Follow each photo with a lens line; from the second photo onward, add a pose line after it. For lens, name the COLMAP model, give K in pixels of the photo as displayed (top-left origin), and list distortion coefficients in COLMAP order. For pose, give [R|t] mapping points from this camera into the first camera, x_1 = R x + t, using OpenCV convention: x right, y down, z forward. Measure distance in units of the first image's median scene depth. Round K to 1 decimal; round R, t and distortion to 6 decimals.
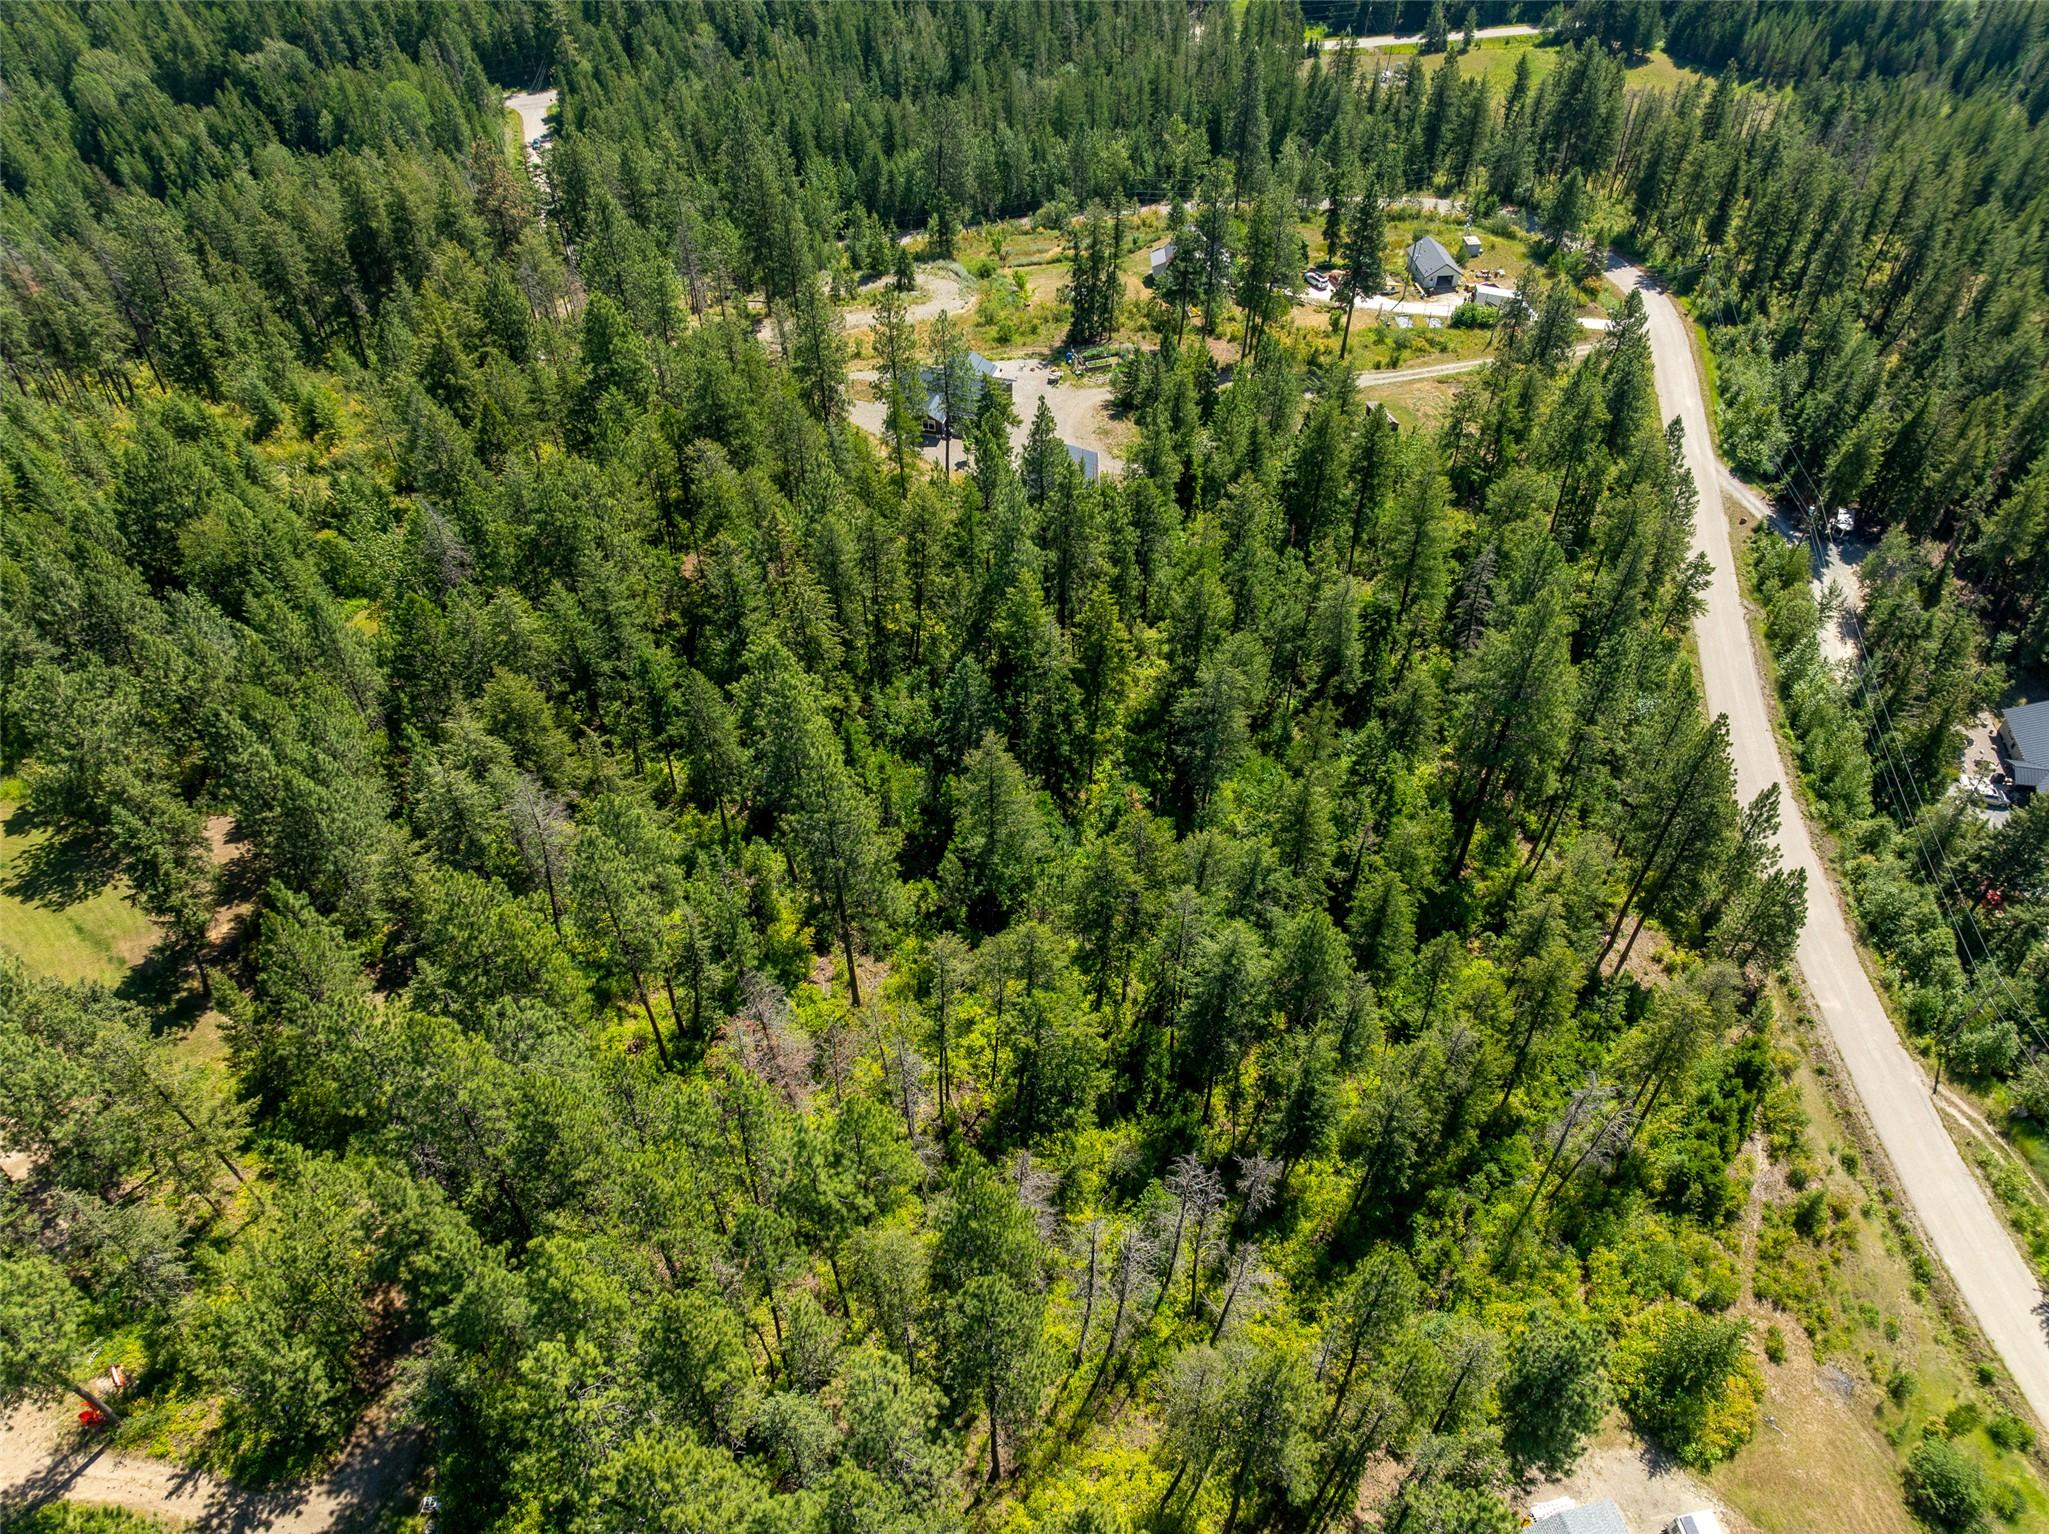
lens RADIAL K [[1446.7, 0, 1024.5], [0, 1446.7, 767.0], [0, 0, 1]] dist [-0.071982, 0.044862]
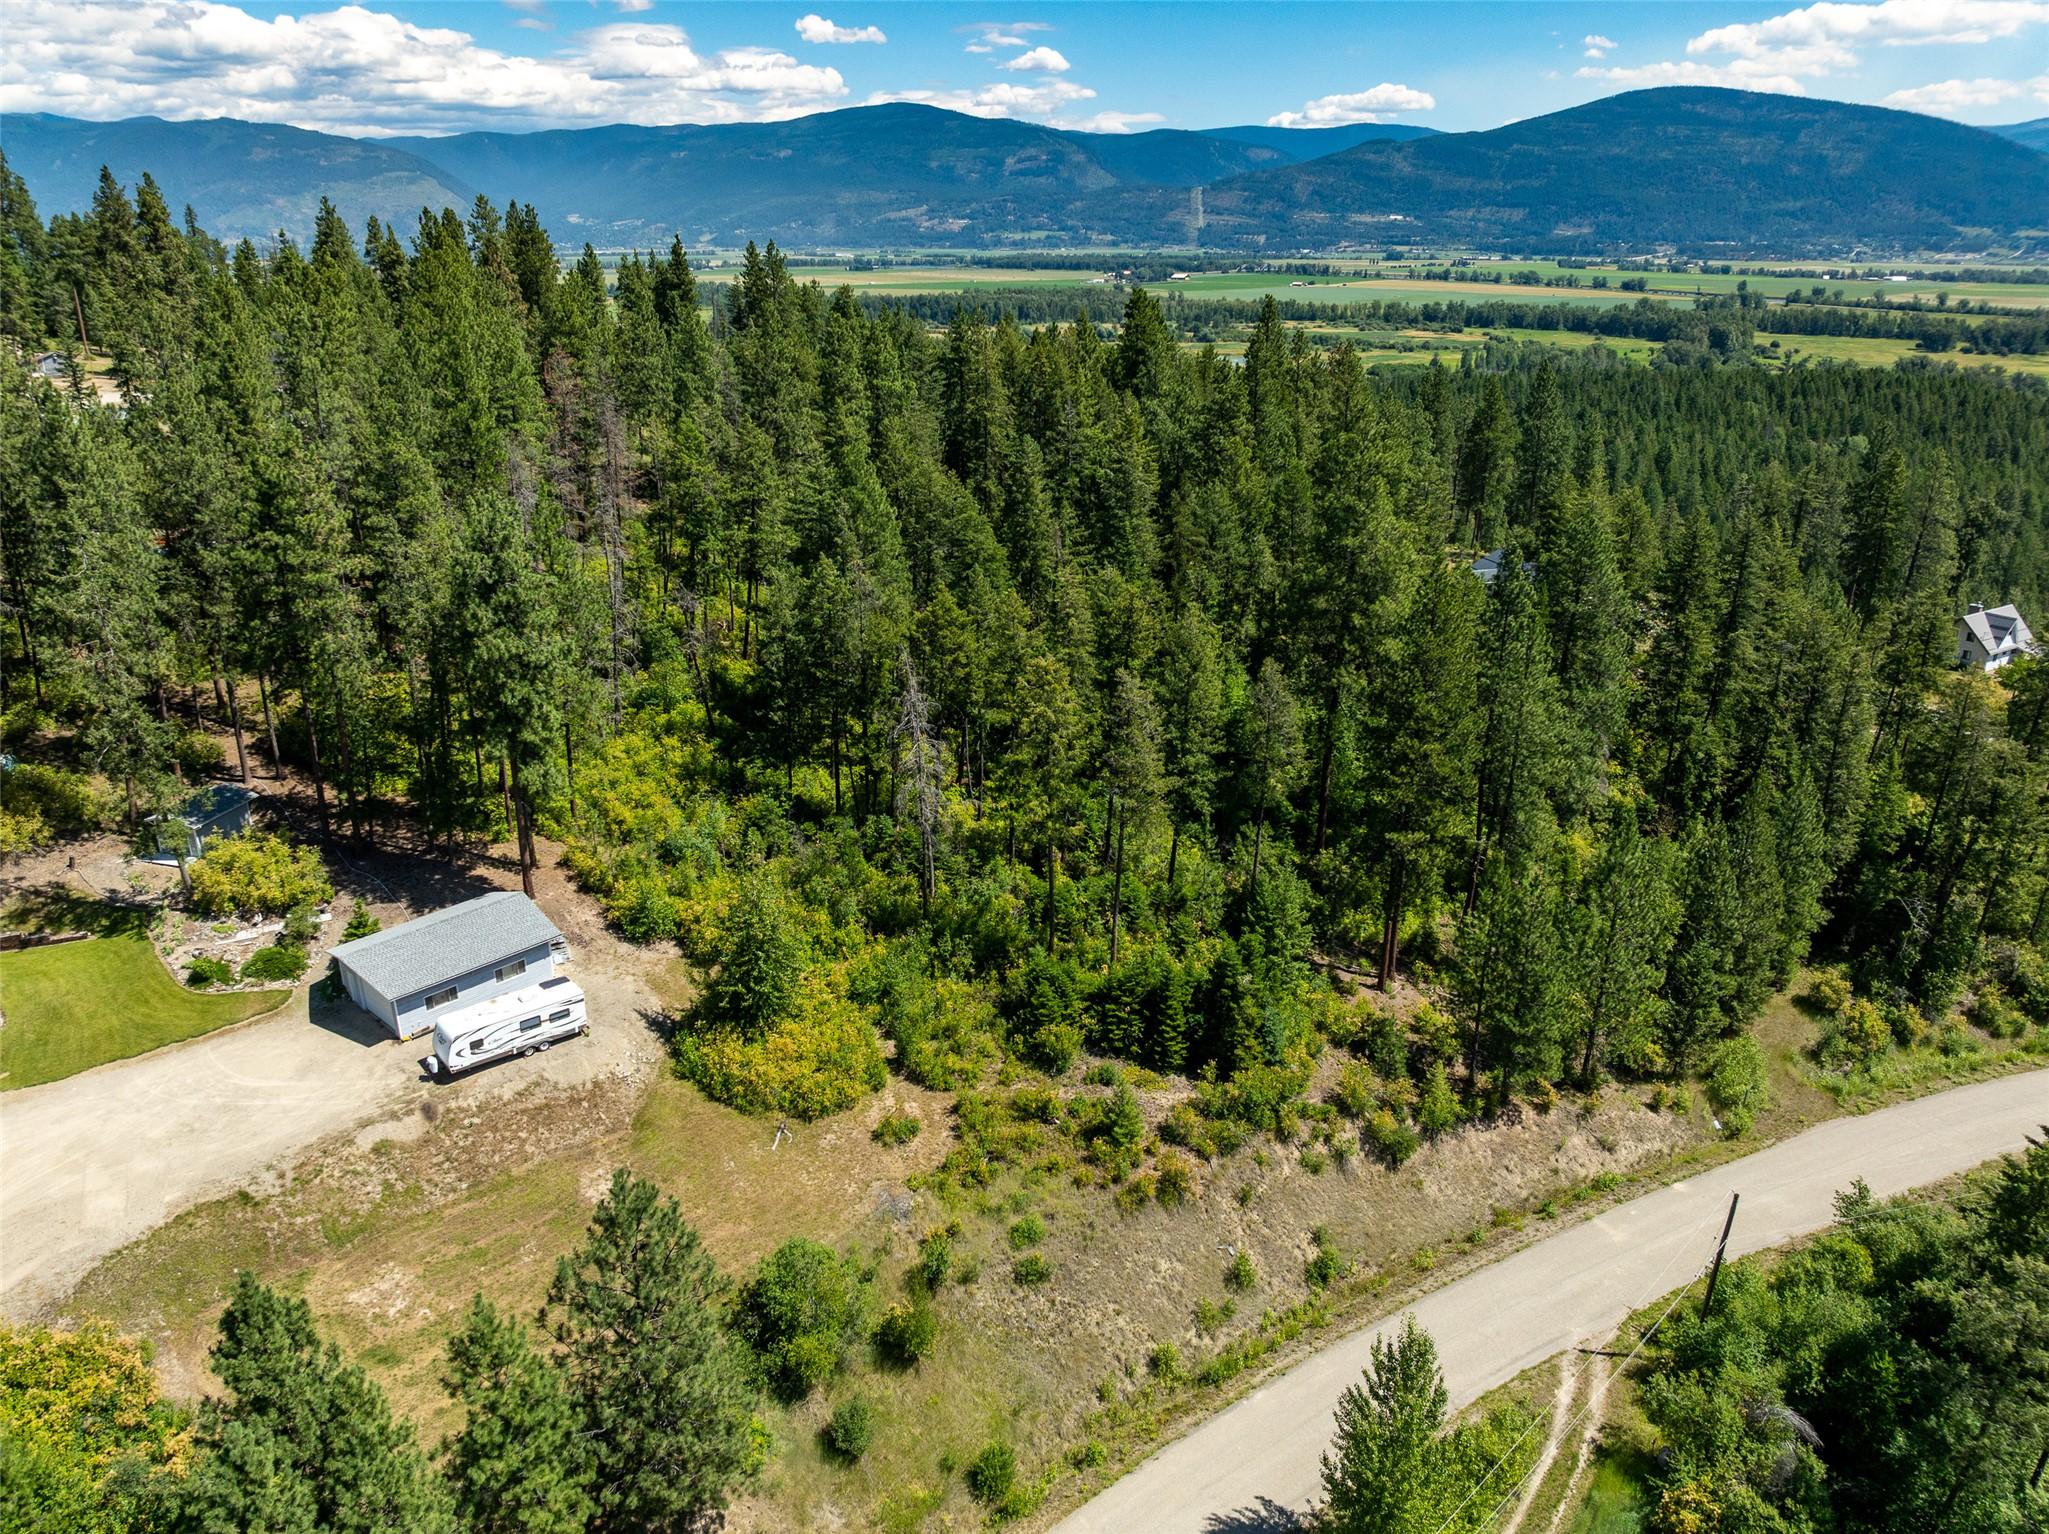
lens RADIAL K [[1439.0, 0, 1024.5], [0, 1439.0, 767.0], [0, 0, 1]] dist [-0.052437, 0.016591]
pose [[0.515853, 0.303763, -0.801014, 0.595716], [-0.617177, 0.780240, -0.101577, 0.158193], [0.594128, 0.546766, 0.589965, 0.263646]]
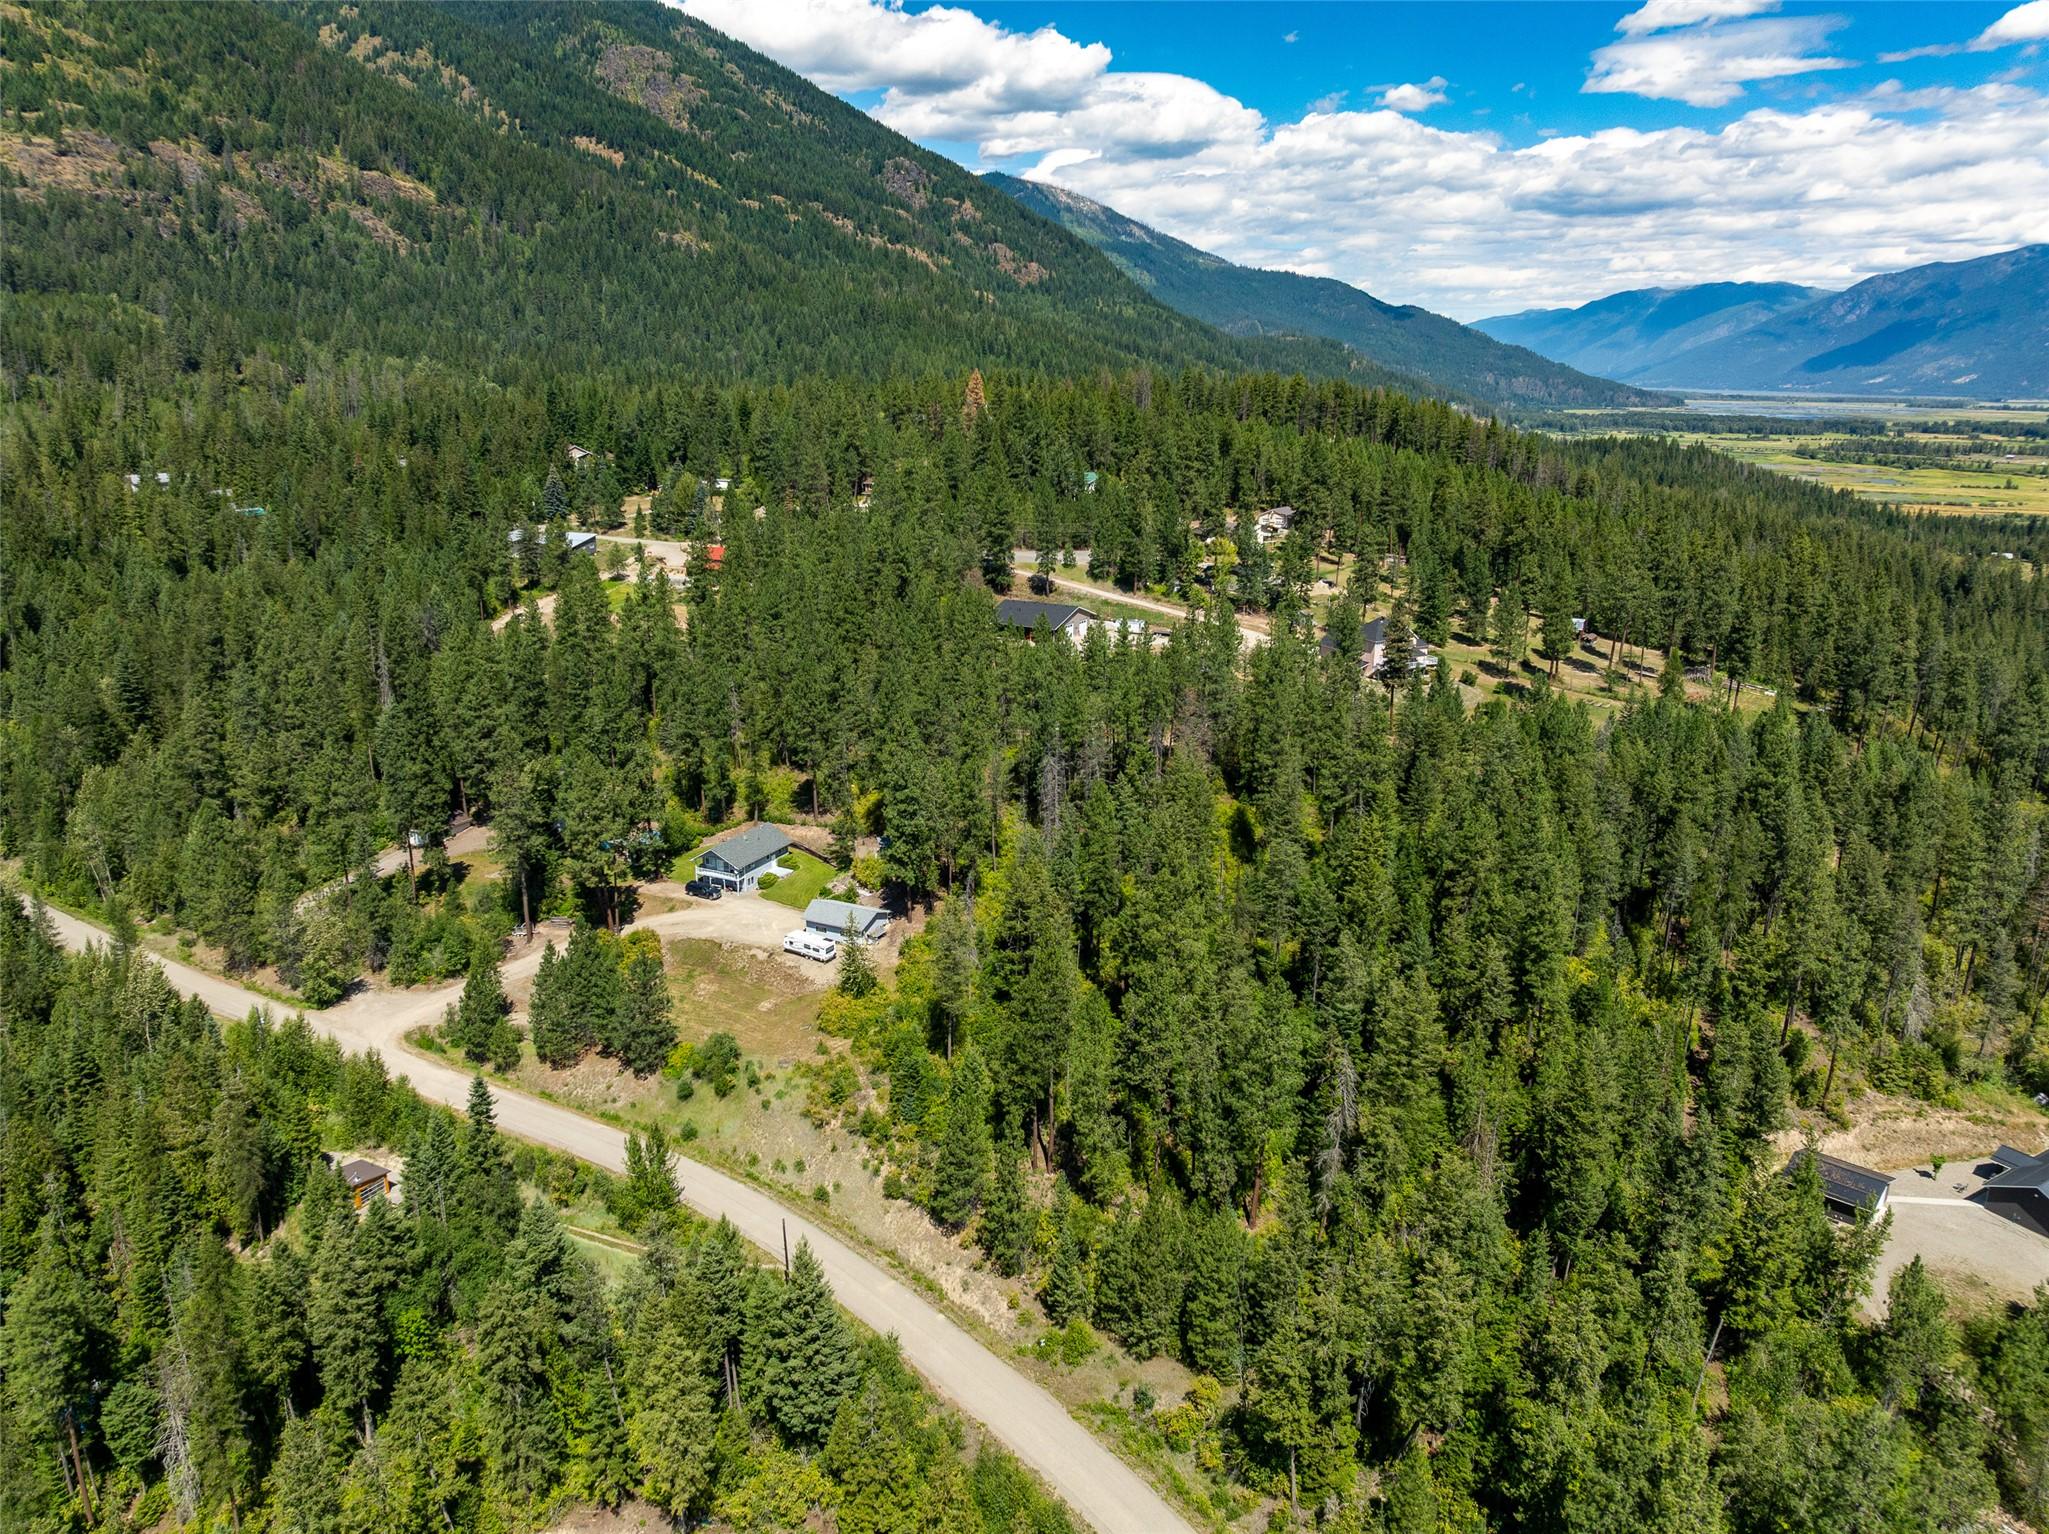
lens RADIAL K [[1439.0, 0, 1024.5], [0, 1439.0, 767.0], [0, 0, 1]] dist [-0.052437, 0.016591]
pose [[-0.684020, 0.197158, -0.702314, 0.820909], [-0.526254, 0.533344, 0.662270, -0.576878], [0.505147, 0.822601, -0.261062, 0.697837]]
